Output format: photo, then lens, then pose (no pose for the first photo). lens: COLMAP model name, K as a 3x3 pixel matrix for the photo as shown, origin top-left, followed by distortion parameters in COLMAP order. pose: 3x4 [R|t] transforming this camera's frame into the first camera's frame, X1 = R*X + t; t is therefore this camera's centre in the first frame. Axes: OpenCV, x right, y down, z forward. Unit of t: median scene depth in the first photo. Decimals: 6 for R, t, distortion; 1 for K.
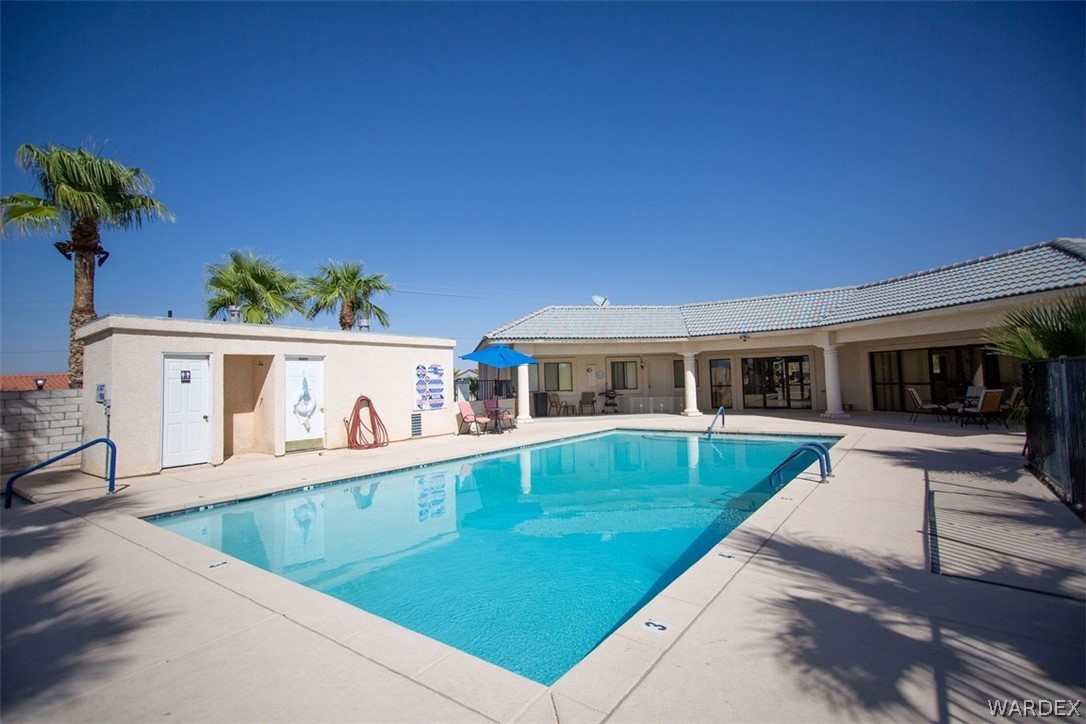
lens RADIAL K [[509.7, 0, 540.0], [0, 509.7, 354.3], [0, 0, 1]] dist [-0.001717, 0.011862]
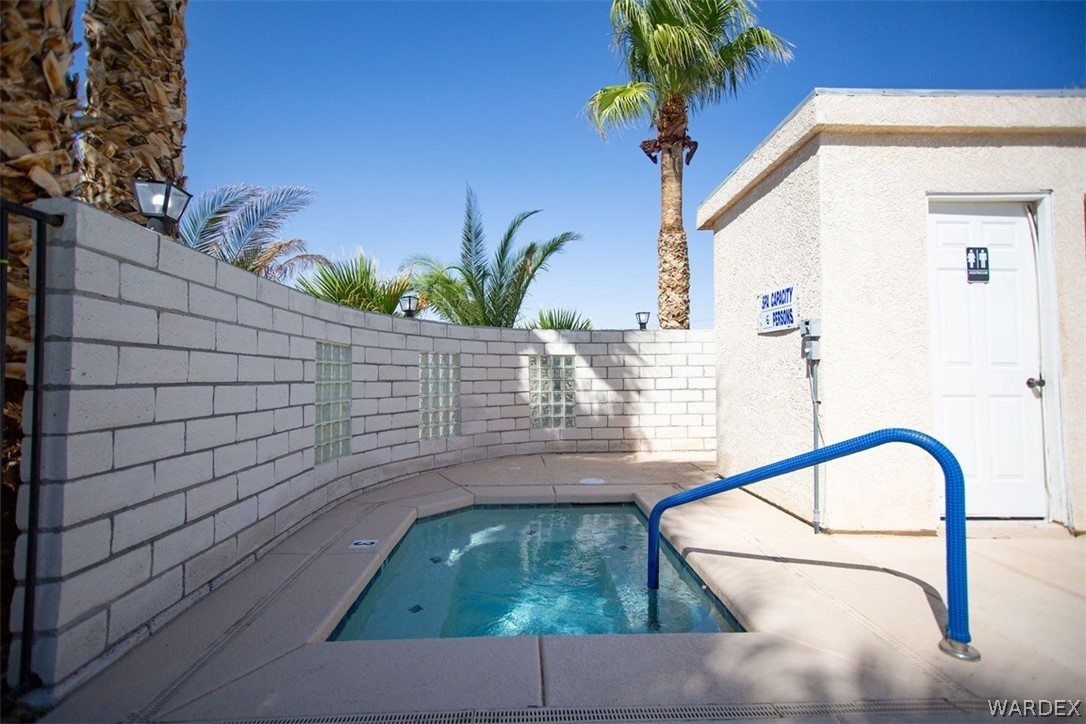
lens RADIAL K [[527.2, 0, 539.2], [0, 527.2, 348.6], [0, 0, 1]] dist [0.001461, 0.000741]
pose [[0.630550, -0.003755, -0.776139, -0.540690], [0.025429, 0.999551, 0.015823, 0.079371], [0.775732, -0.029714, 0.630363, 0.480992]]
